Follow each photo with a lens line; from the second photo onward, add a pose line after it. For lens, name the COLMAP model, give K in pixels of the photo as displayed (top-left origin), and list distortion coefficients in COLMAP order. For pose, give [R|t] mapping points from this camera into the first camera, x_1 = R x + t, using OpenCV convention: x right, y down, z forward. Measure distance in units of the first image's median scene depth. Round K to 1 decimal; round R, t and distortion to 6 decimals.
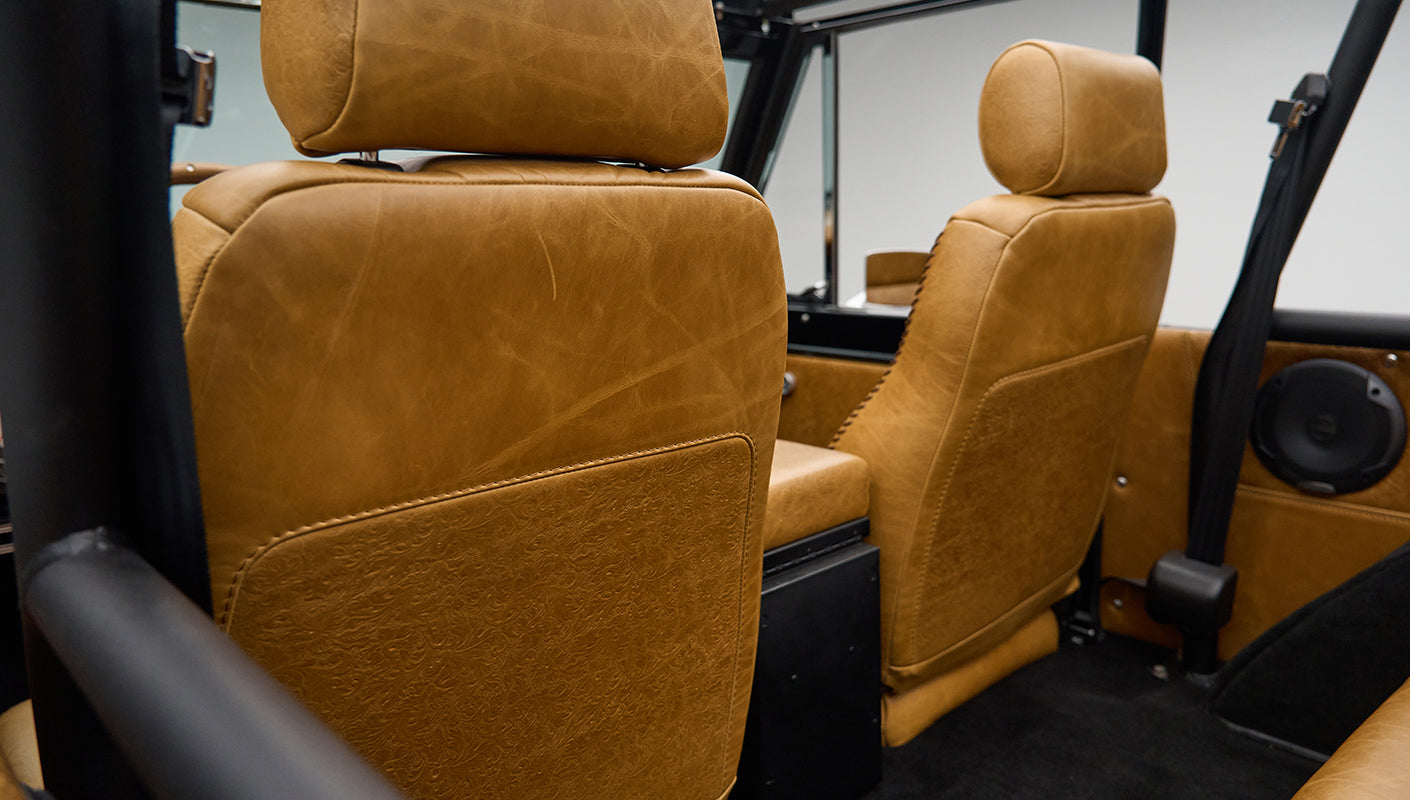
lens RADIAL K [[1025.3, 0, 706.4], [0, 1025.3, 403.7], [0, 0, 1]] dist [-0.001157, -0.006537]
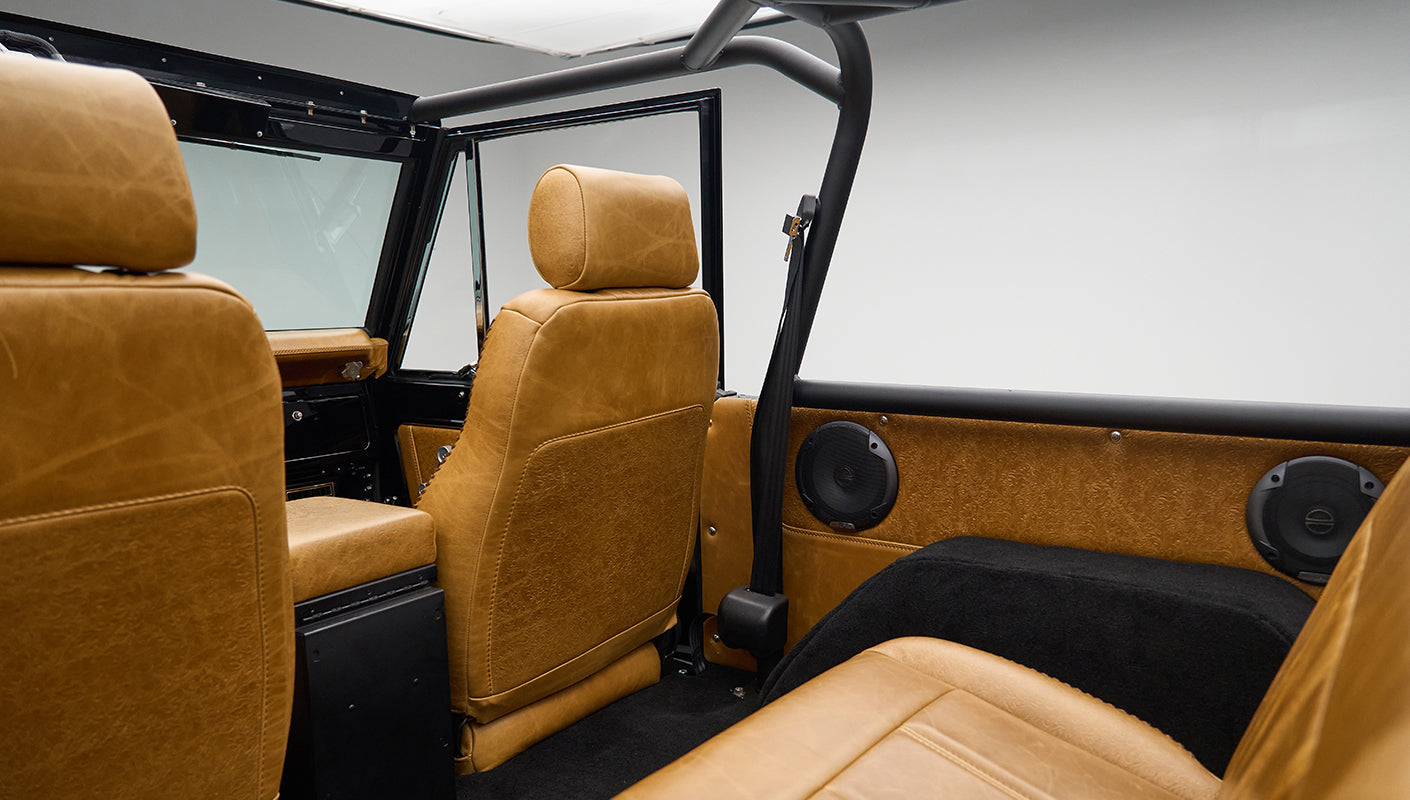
lens RADIAL K [[1025.3, 0, 708.1], [0, 1025.3, 398.7], [0, 0, 1]] dist [-0.001157, -0.006537]
pose [[0.974630, -0.014407, 0.223356, 0.206500], [0.032378, 0.996505, -0.077004, 0.024485], [-0.221466, 0.082282, 0.971690, -0.207101]]
